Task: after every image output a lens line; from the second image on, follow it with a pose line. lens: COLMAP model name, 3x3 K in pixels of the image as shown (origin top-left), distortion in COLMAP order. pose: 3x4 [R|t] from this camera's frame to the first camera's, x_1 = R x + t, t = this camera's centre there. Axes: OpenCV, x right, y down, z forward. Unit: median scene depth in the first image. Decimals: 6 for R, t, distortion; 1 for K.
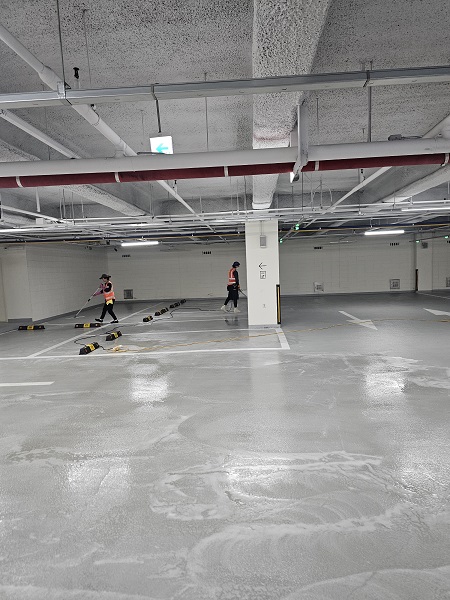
lens RADIAL K [[401.3, 0, 225.6], [0, 401.3, 301.9], [0, 0, 1]] dist [0.008728, 0.001421]
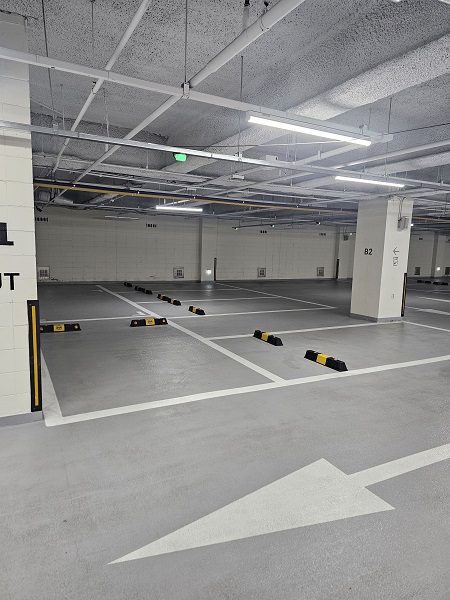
lens RADIAL K [[401.3, 0, 226.2], [0, 401.3, 299.0], [0, 0, 1]] dist [0.008728, 0.001421]
pose [[0.846879, -0.002743, 0.531779, -0.359065], [-0.018007, 0.999265, 0.033831, -0.004059], [-0.531481, -0.038227, 0.846207, 0.226012]]
